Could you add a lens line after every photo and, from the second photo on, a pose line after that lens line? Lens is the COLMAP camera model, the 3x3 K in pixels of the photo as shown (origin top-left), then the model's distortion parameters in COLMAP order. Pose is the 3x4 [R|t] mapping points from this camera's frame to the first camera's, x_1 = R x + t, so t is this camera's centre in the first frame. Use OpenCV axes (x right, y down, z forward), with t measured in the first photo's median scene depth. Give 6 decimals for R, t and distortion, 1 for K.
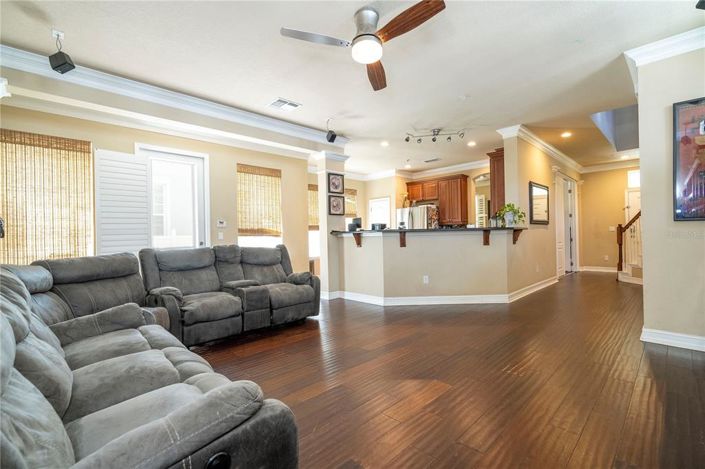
lens RADIAL K [[315.9, 0, 355.4], [0, 315.9, 233.6], [0, 0, 1]] dist [0.000472, 0.000427]
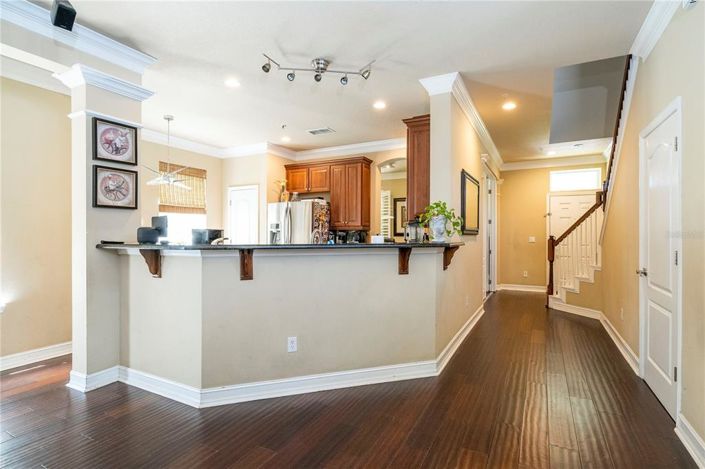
lens RADIAL K [[351.7, 0, 352.5], [0, 351.7, 234.5], [0, 0, 1]] dist [-0.001864, -0.000151]
pose [[0.954627, 0.021272, 0.297043, 0.116083], [-0.022803, 0.999739, 0.001690, -0.026111], [-0.296930, -0.008387, 0.954863, 0.352246]]
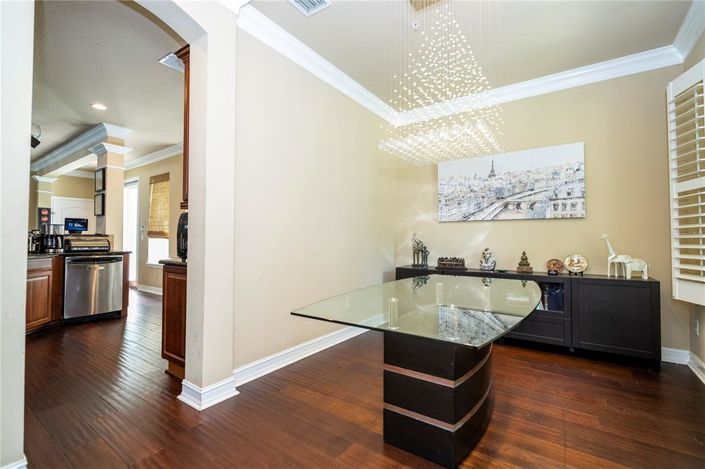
lens RADIAL K [[320.5, 0, 356.6], [0, 320.5, 232.8], [0, 0, 1]] dist [-0.000668, 0.000302]
pose [[0.181730, -0.002096, -0.983346, 0.868354], [0.001505, 0.999997, -0.001853, -0.008443], [0.983347, -0.001143, 0.181733, 1.414369]]
